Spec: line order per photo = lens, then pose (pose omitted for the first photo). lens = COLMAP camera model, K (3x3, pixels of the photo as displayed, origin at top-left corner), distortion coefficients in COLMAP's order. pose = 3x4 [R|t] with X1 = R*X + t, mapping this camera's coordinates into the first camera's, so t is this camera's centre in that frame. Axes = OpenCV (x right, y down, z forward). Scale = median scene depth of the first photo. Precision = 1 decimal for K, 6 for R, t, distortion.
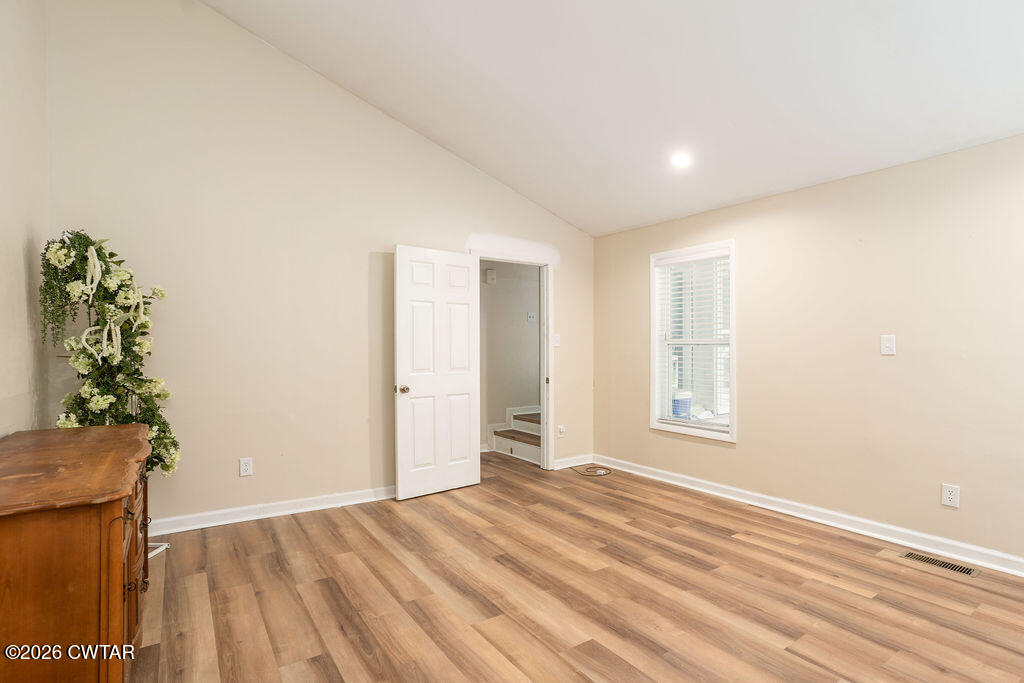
lens RADIAL K [[508.0, 0, 523.5], [0, 508.0, 342.7], [0, 0, 1]] dist [-0.066891, 0.035606]
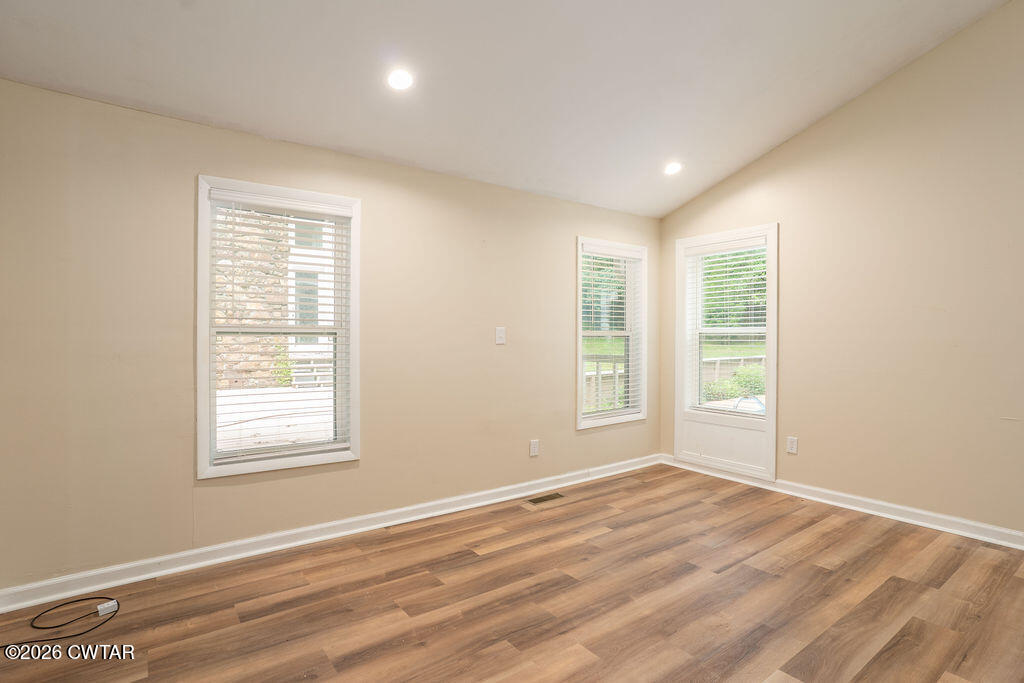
lens RADIAL K [[511.1, 0, 520.1], [0, 511.1, 339.8], [0, 0, 1]] dist [-0.067866, 0.036324]
pose [[-0.028721, -0.003316, 0.999582, -0.513075], [-0.010500, 0.999940, 0.003016, 0.010123], [-0.999532, -0.010409, -0.028754, 1.056706]]
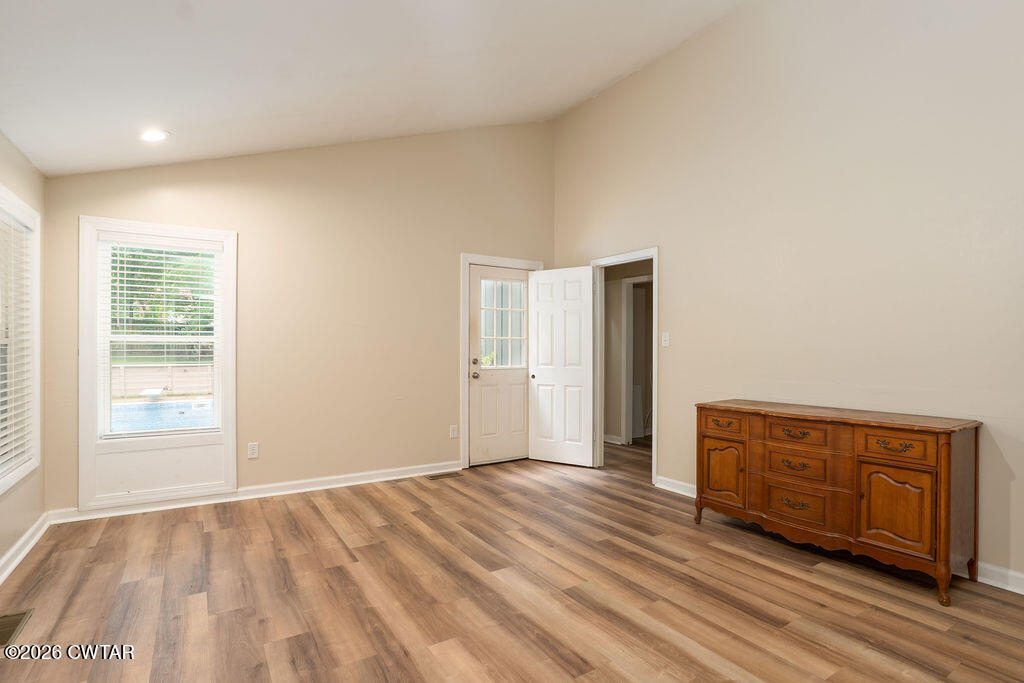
lens RADIAL K [[509.1, 0, 515.0], [0, 509.1, 354.6], [0, 0, 1]] dist [-0.072030, 0.035267]
pose [[-0.999275, -0.001484, 0.038041, 0.017705], [-0.001375, 0.999995, 0.002901, 0.015936], [-0.038045, 0.002847, -0.999272, 1.639410]]
